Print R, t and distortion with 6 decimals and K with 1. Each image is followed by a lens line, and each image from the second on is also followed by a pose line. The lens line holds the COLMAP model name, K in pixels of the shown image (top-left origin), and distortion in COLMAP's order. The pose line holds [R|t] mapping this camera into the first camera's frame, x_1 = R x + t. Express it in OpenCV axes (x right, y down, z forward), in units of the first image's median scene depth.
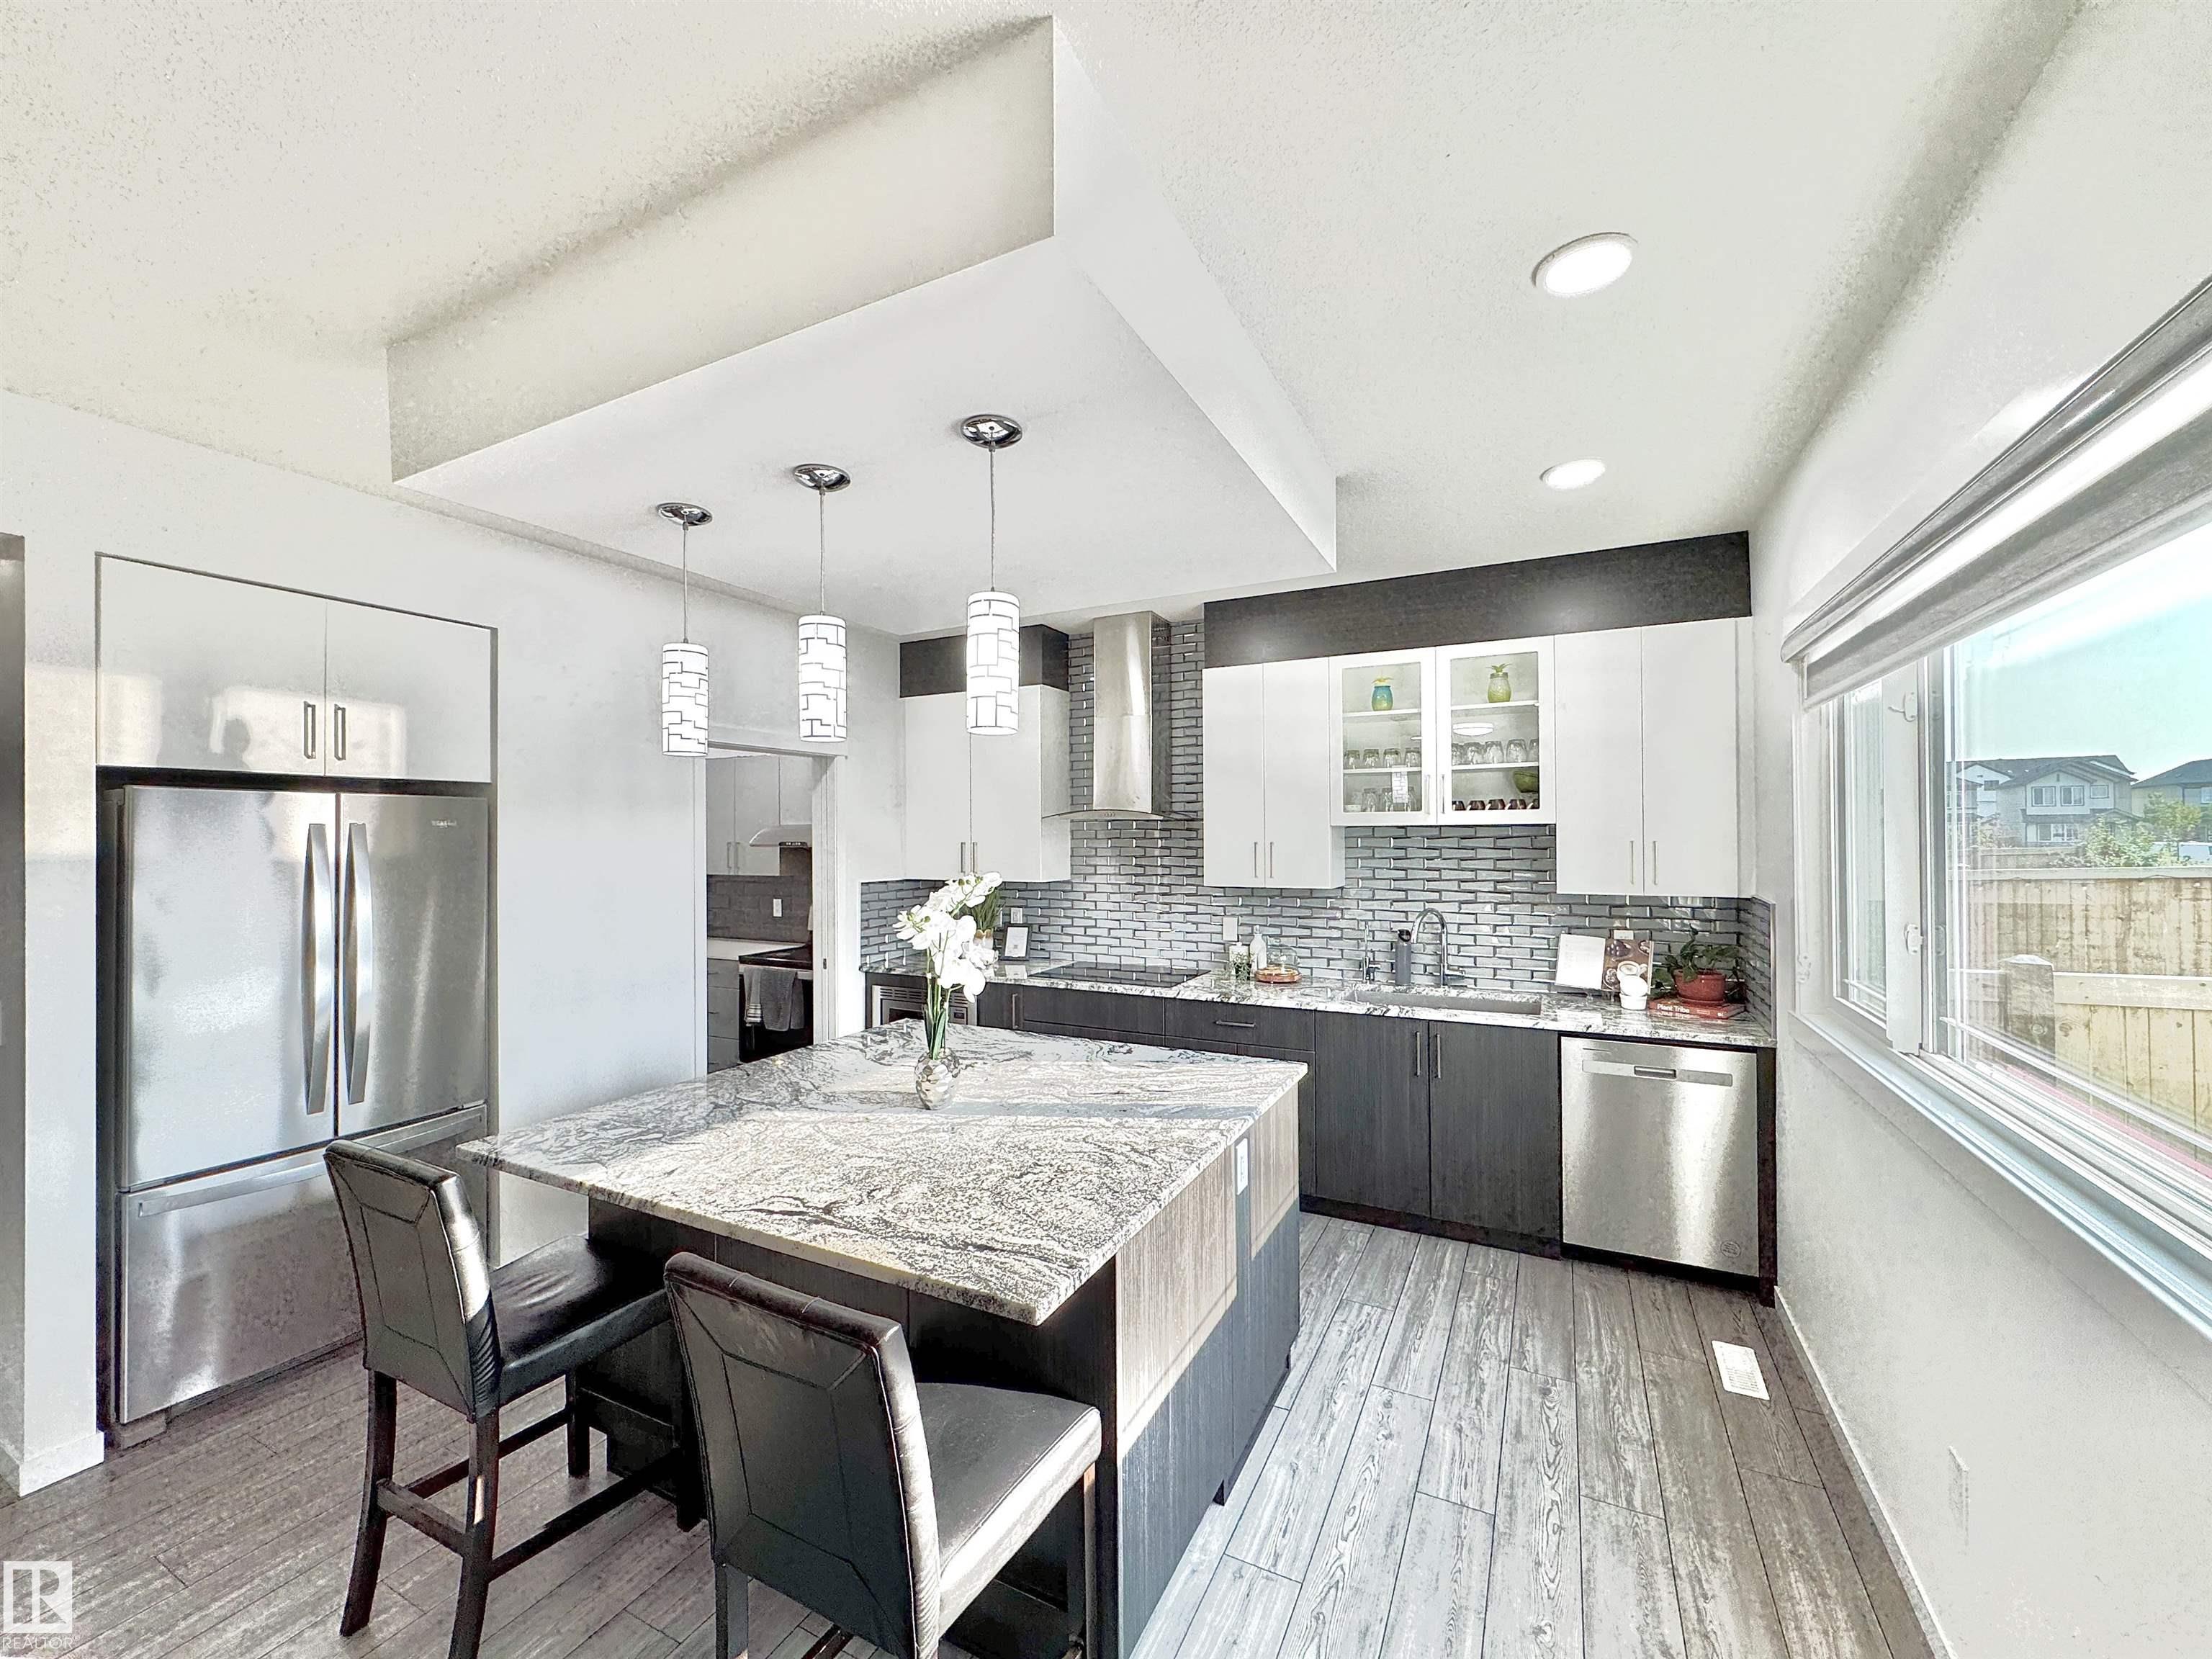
lens RADIAL K [[882.1, 0, 1106.0], [0, 882.1, 829.5], [0, 0, 1]] dist [-0.002080, -0.000238]
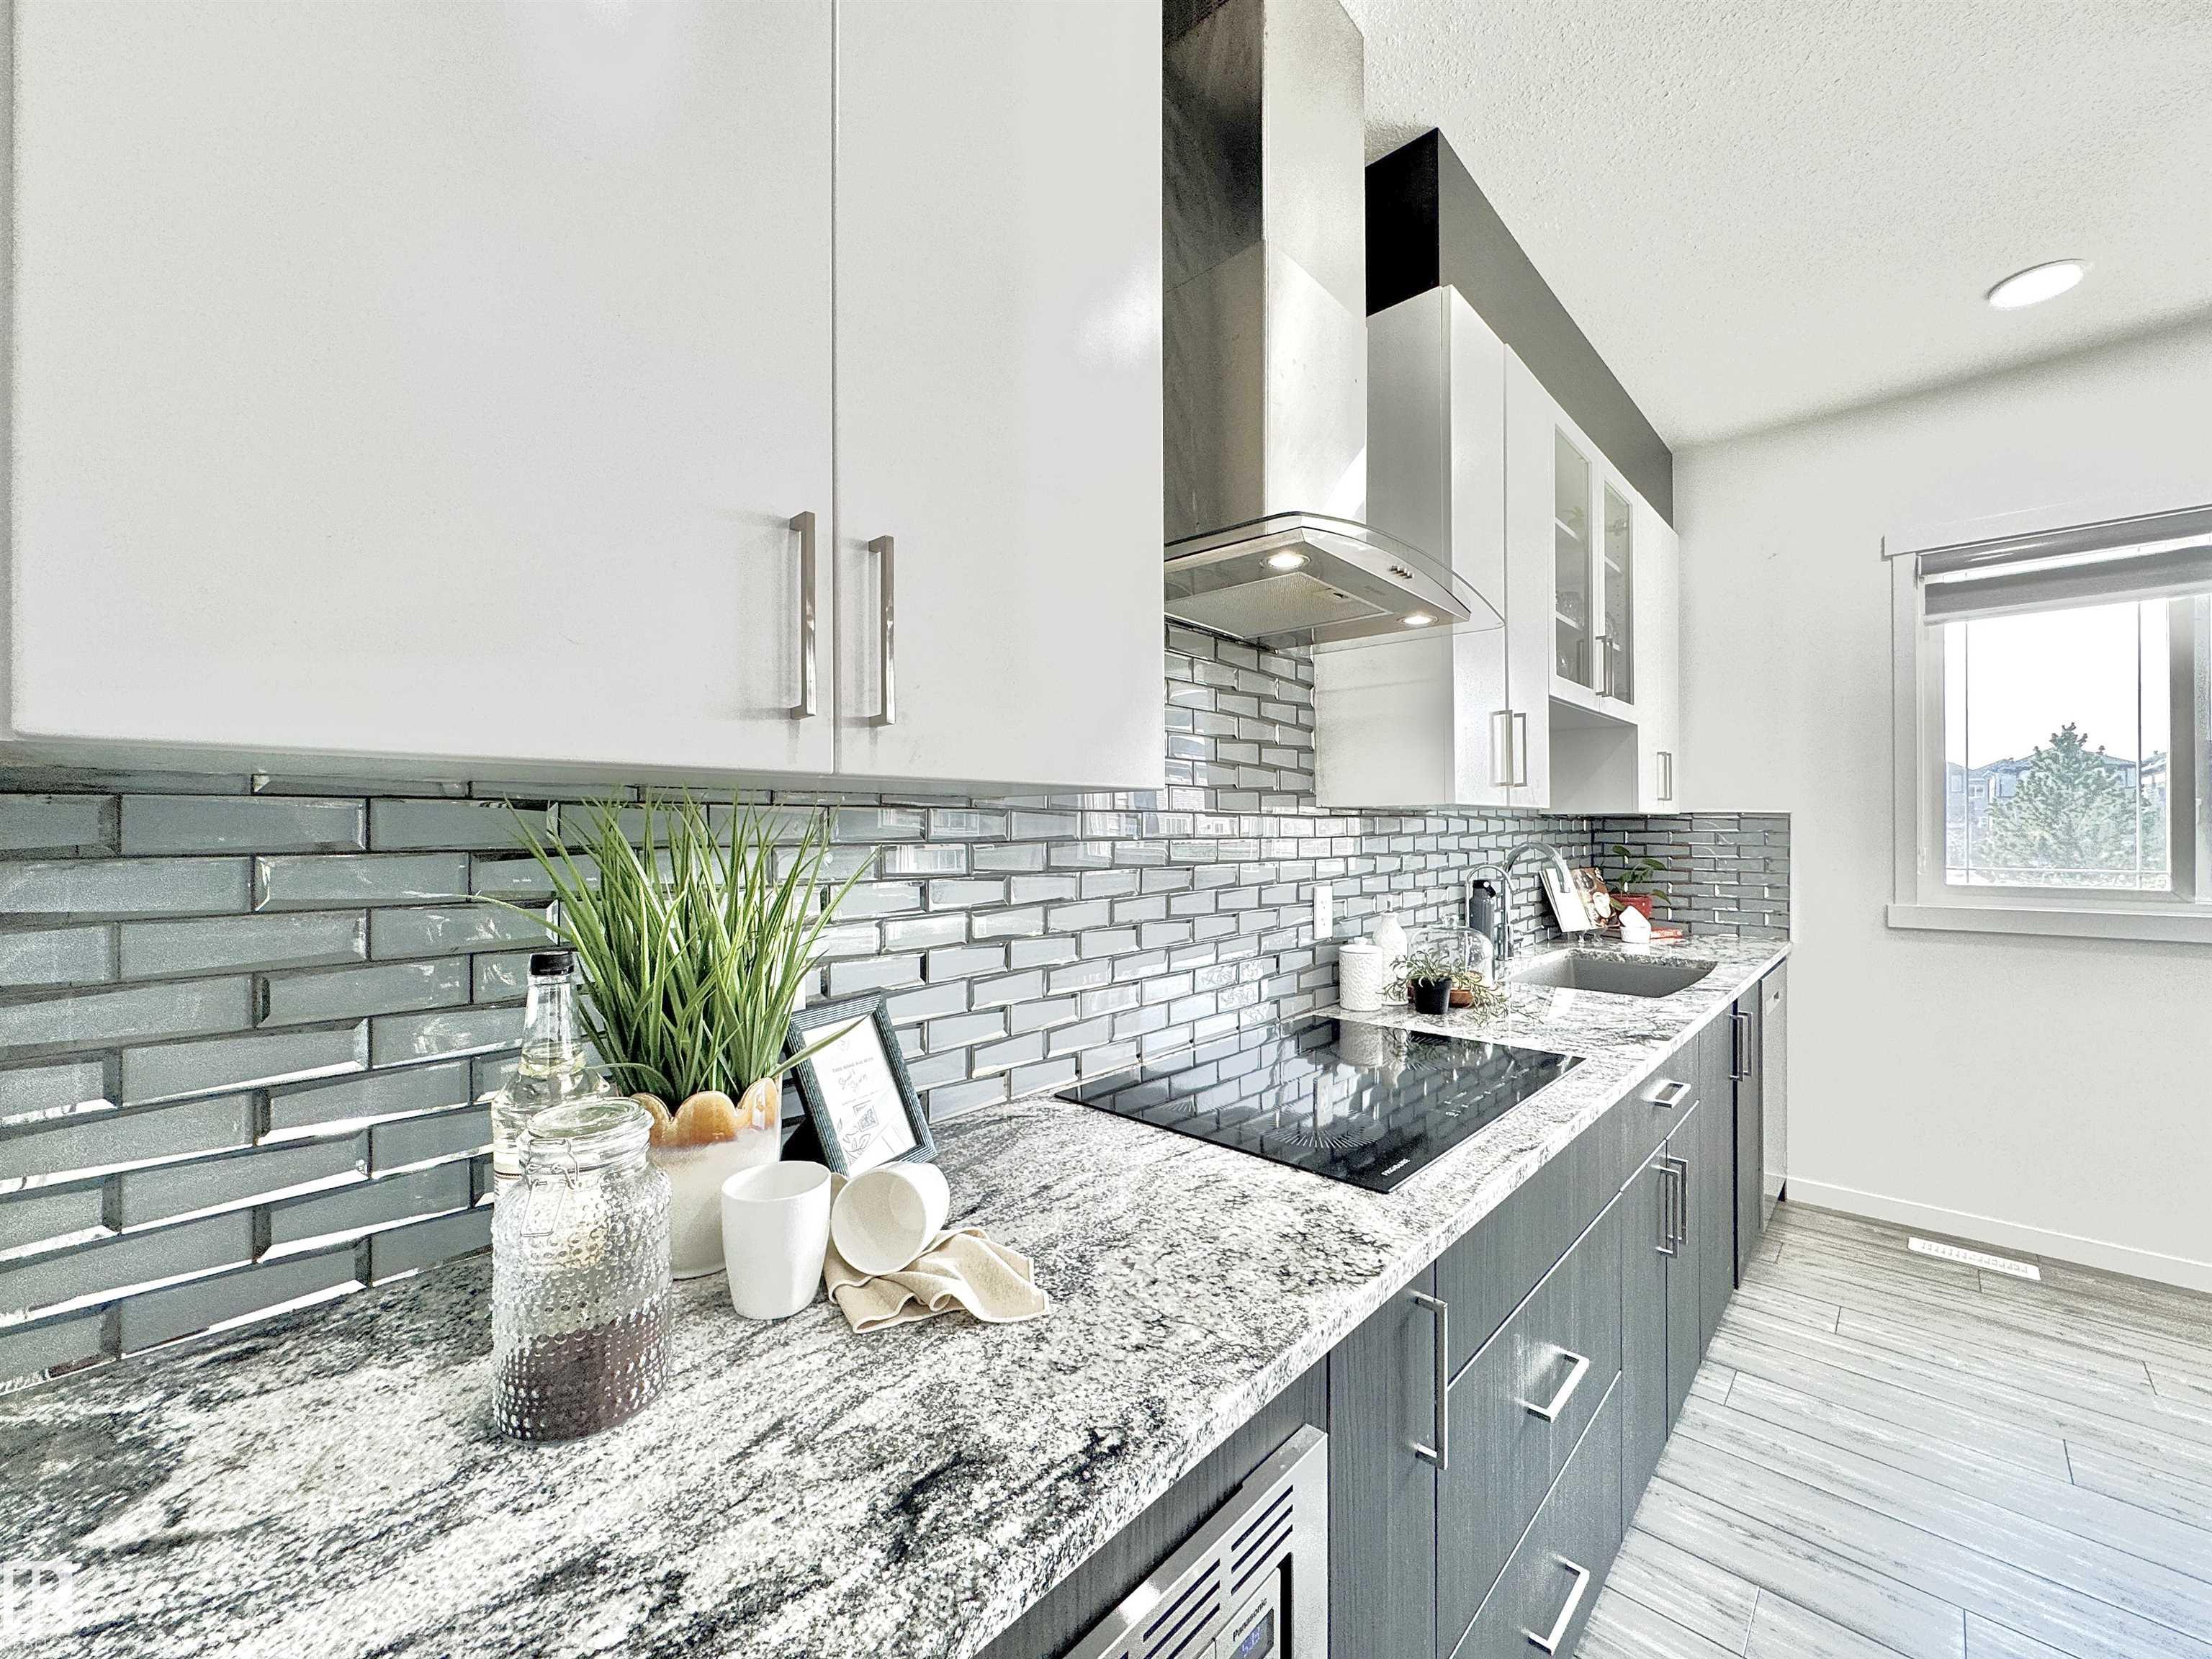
lens RADIAL K [[878.4, 0, 1106.0], [0, 878.4, 829.5], [0, 0, 1]] dist [-0.004313, 0.000063]
pose [[0.285153, 0.005643, 0.958465, -0.513447], [-0.001415, 0.999984, -0.005466, 0.121480], [-0.958481, 0.000202, 0.285157, 1.606815]]
